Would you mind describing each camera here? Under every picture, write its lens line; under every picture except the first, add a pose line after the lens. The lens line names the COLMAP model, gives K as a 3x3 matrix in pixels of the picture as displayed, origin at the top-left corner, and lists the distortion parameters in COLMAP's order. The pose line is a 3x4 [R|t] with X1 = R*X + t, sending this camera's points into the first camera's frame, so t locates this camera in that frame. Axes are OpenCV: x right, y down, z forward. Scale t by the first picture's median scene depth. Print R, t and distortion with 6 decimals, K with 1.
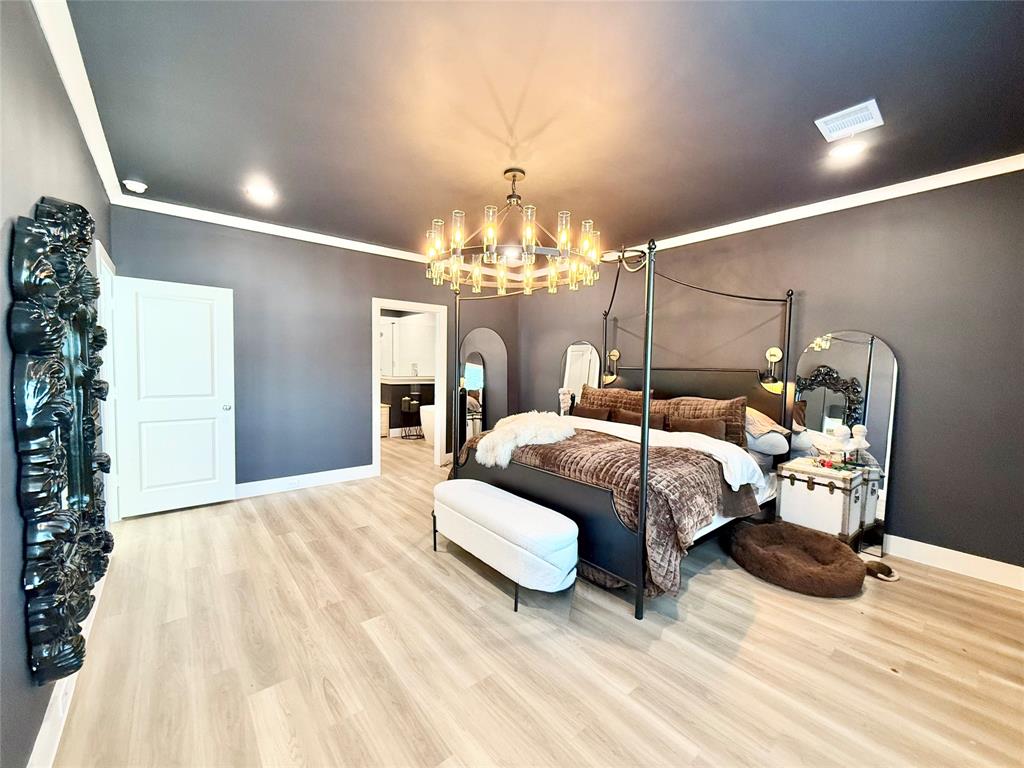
lens RADIAL K [[410.2, 0, 514.3], [0, 410.2, 385.2], [0, 0, 1]] dist [0.000600, -0.000152]
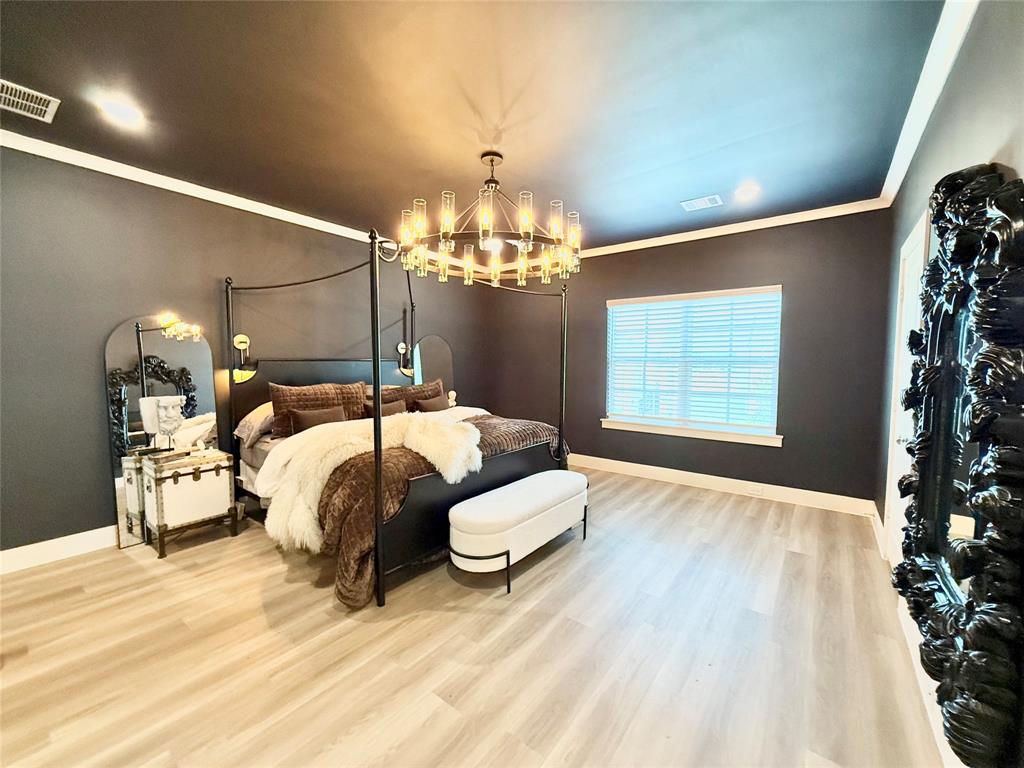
lens RADIAL K [[410.2, 0, 514.3], [0, 410.2, 385.2], [0, 0, 1]] dist [0.000600, -0.000152]
pose [[-0.216757, -0.084419, 0.972569, -0.801666], [0.046944, 0.994200, 0.096759, -0.063649], [-0.975096, 0.066629, -0.211537, 0.968722]]
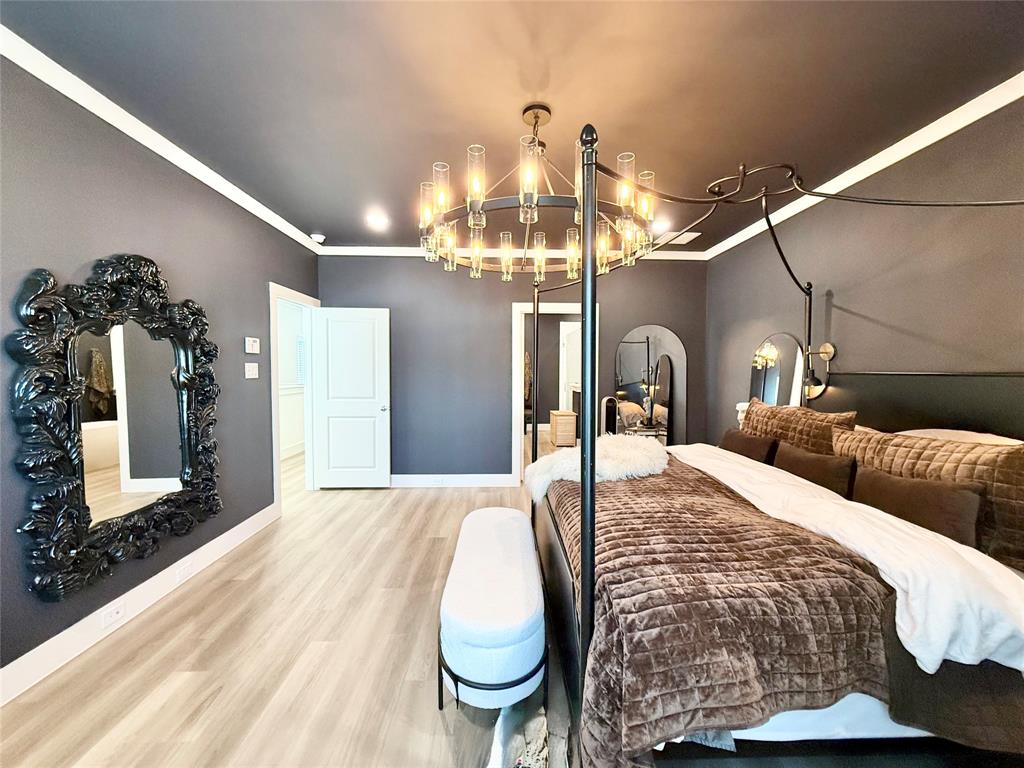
lens RADIAL K [[410.2, 0, 514.3], [0, 410.2, 385.2], [0, 0, 1]] dist [0.000600, -0.000152]
pose [[0.790812, 0.010918, -0.611962, 0.352329], [-0.021778, 0.999710, -0.010307, -0.010012], [0.611671, 0.021479, 0.790820, 0.320968]]
